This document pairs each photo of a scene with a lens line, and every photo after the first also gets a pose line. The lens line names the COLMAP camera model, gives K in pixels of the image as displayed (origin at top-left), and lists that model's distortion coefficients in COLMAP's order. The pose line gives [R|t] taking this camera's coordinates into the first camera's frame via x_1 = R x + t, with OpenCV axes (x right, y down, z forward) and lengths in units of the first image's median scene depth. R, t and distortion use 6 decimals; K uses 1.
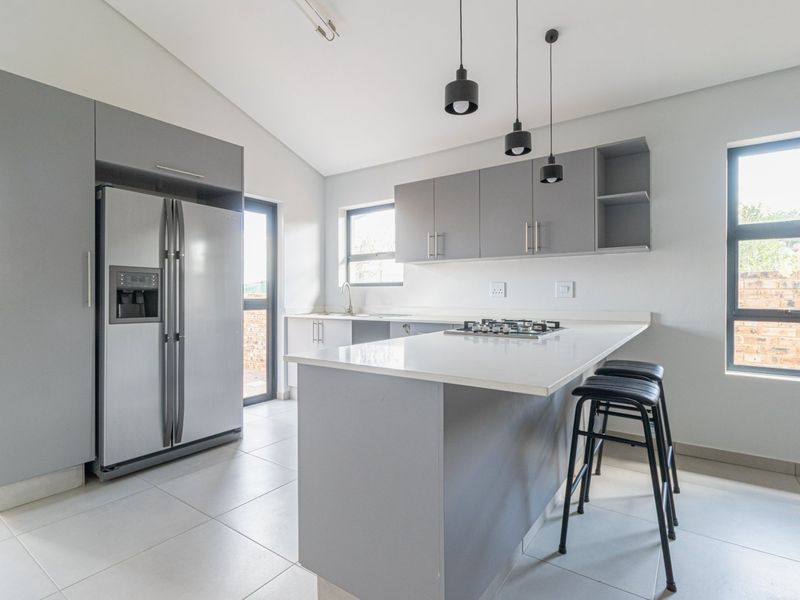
lens RADIAL K [[424.0, 0, 419.8], [0, 424.0, 296.6], [0, 0, 1]] dist [0.017031, -0.002468]
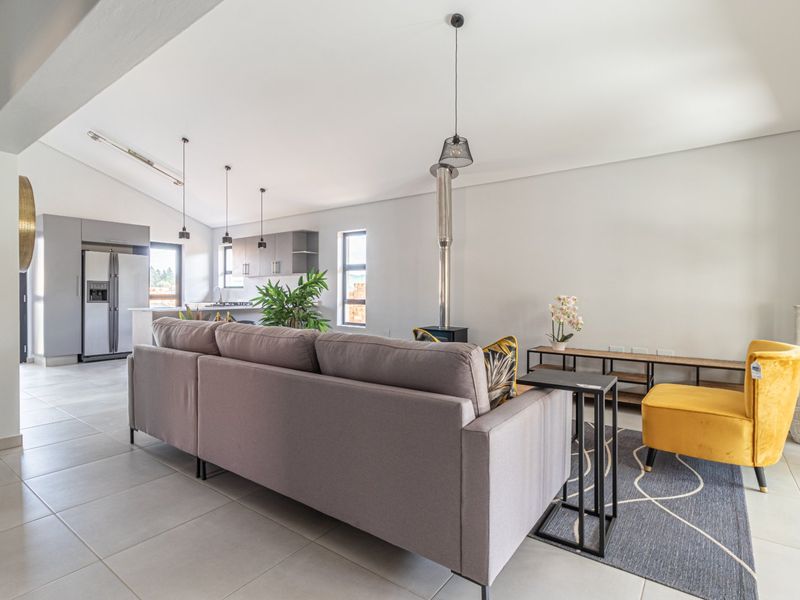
lens RADIAL K [[413.9, 0, 404.4], [0, 413.9, 299.3], [0, 0, 1]] dist [0.023687, -0.000052]
pose [[0.999942, 0.005125, -0.009446, 1.115022], [-0.005046, 0.999952, 0.008409, 0.009822], [0.009489, -0.008361, 0.999920, -1.391882]]
